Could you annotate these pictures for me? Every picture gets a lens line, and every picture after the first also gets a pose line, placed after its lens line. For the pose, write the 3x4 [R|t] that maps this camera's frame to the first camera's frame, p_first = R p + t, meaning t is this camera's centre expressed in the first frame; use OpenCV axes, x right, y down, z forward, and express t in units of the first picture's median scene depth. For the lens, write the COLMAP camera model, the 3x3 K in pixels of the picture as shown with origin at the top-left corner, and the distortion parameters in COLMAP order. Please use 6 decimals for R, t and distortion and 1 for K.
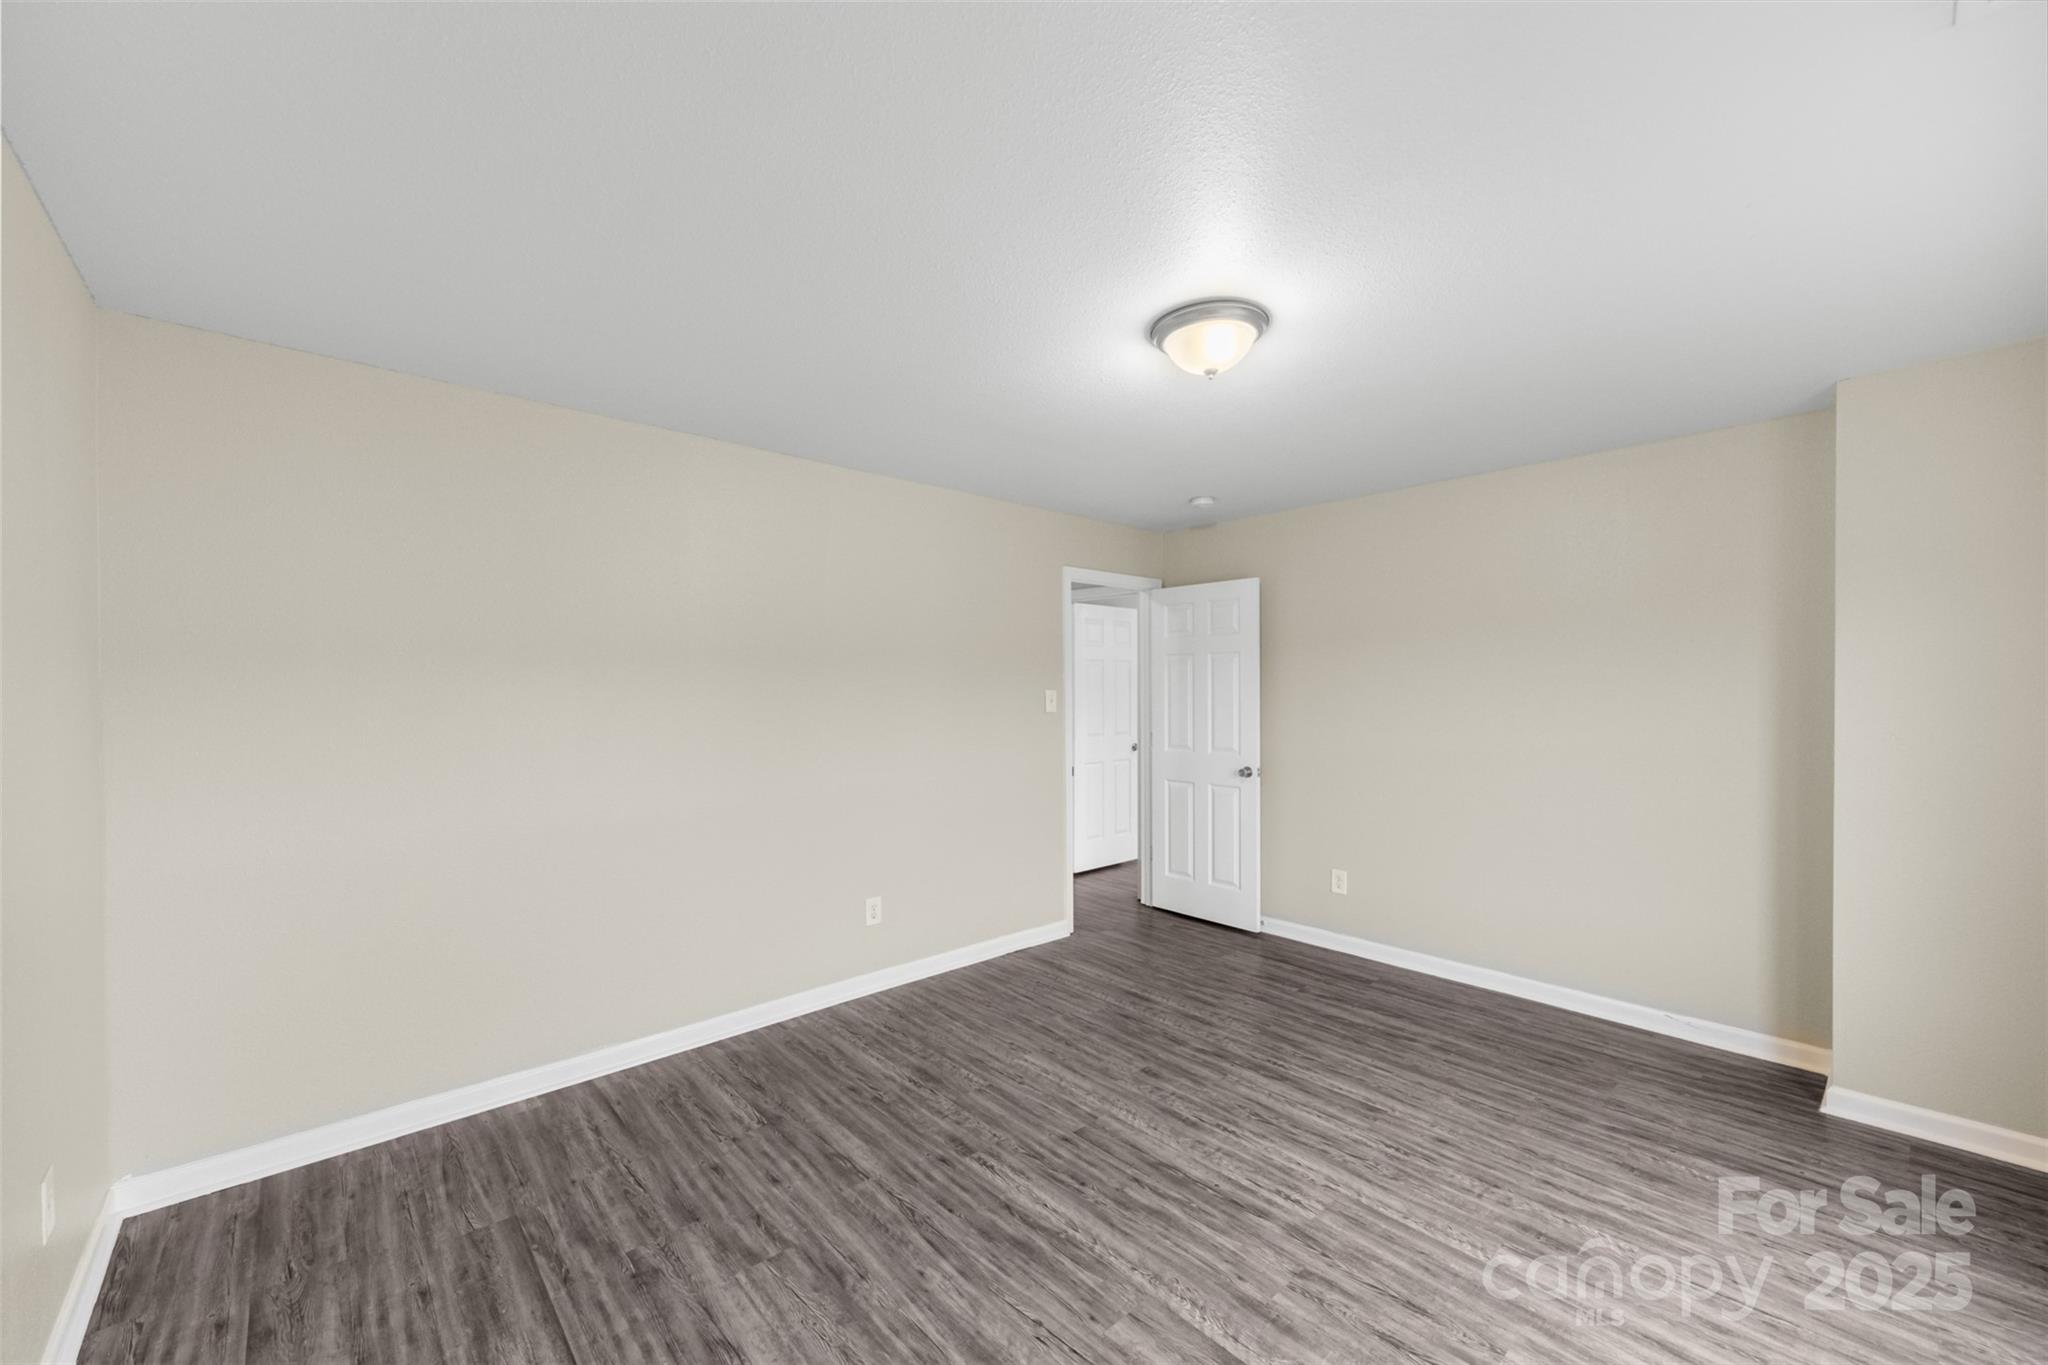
lens RADIAL K [[808.8, 0, 1020.1], [0, 808.8, 689.2], [0, 0, 1]] dist [0.005269, -0.002610]
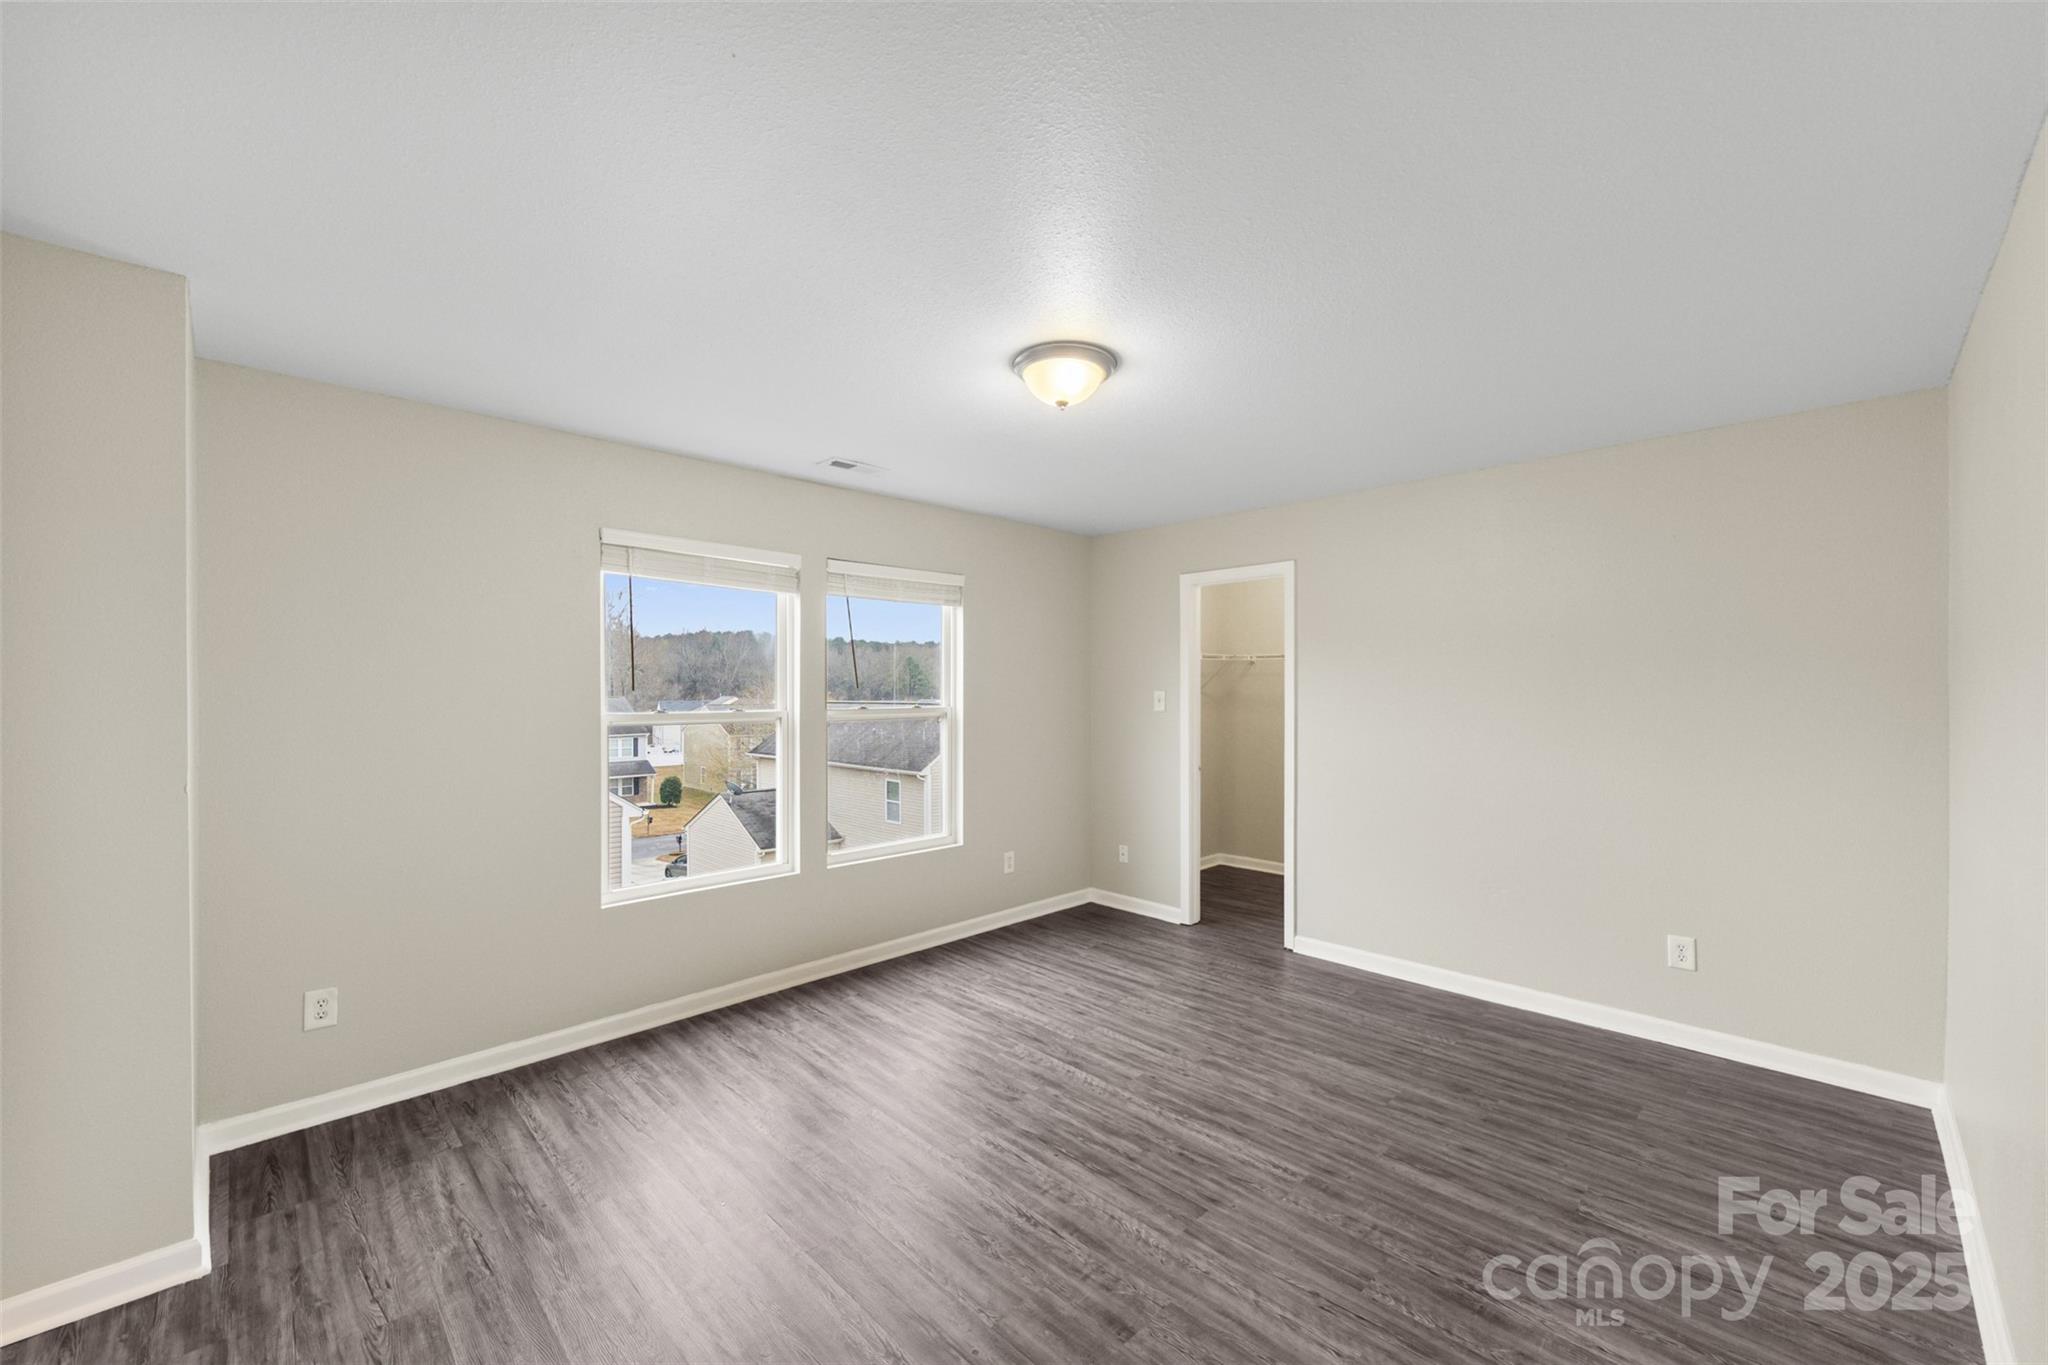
lens RADIAL K [[808.8, 0, 1029.6], [0, 808.8, 685.1], [0, 0, 1]] dist [0.005269, -0.002610]
pose [[-0.998693, 0.005794, -0.050783, 0.324936], [0.005987, 0.999975, -0.003657, -0.003804], [0.050761, -0.003956, -0.998703, 2.044270]]
